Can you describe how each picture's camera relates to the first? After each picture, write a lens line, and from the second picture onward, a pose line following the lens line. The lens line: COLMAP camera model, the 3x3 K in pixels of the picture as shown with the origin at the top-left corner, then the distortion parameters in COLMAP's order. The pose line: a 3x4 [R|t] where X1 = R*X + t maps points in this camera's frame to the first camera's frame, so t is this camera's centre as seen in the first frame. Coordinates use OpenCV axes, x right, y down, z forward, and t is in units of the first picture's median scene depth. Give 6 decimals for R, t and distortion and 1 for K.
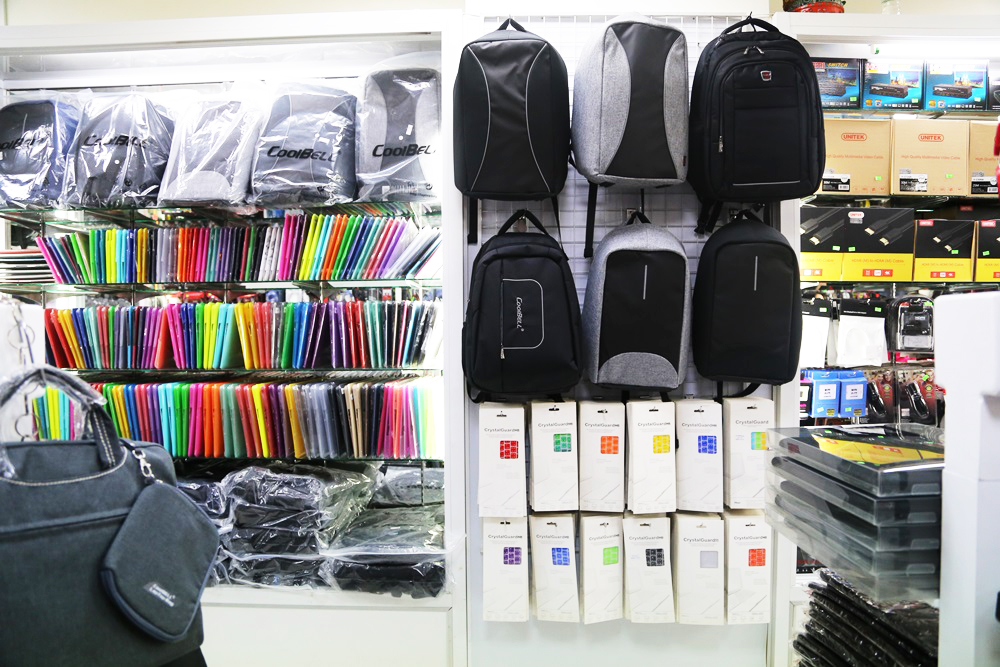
lens RADIAL K [[684.5, 0, 500.0], [0, 684.5, 333.5], [0, 0, 1]] dist [-0.131273, 0.063705]
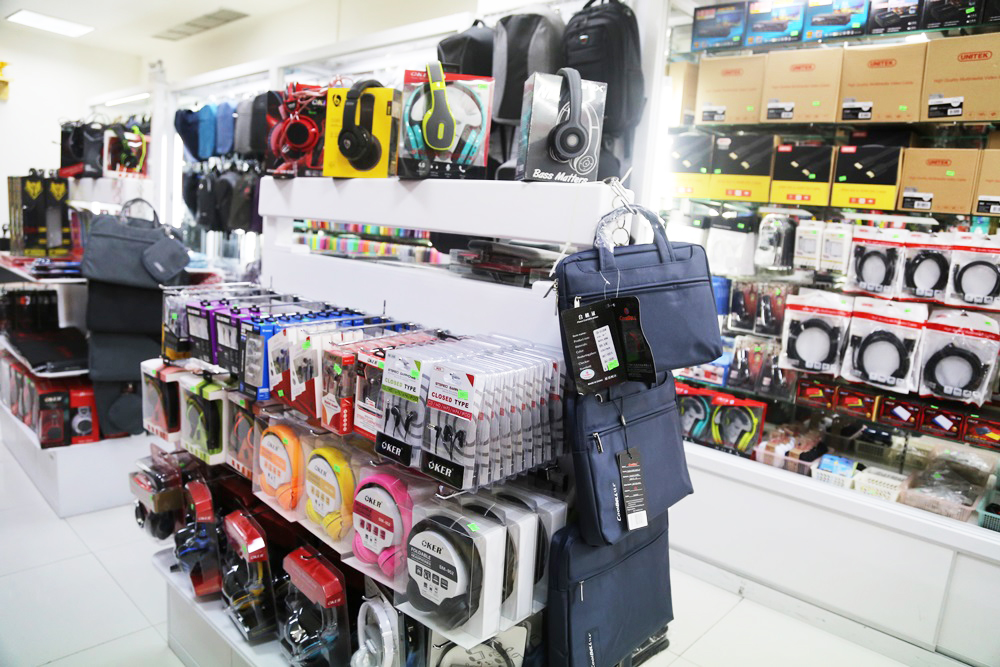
lens RADIAL K [[684.5, 0, 500.0], [0, 684.5, 333.5], [0, 0, 1]] dist [-0.131273, 0.063705]
pose [[0.750064, 0.170342, -0.639052, 1.052367], [-0.101077, 0.984436, 0.143770, 0.022563], [0.653596, -0.043243, 0.755607, -0.155860]]
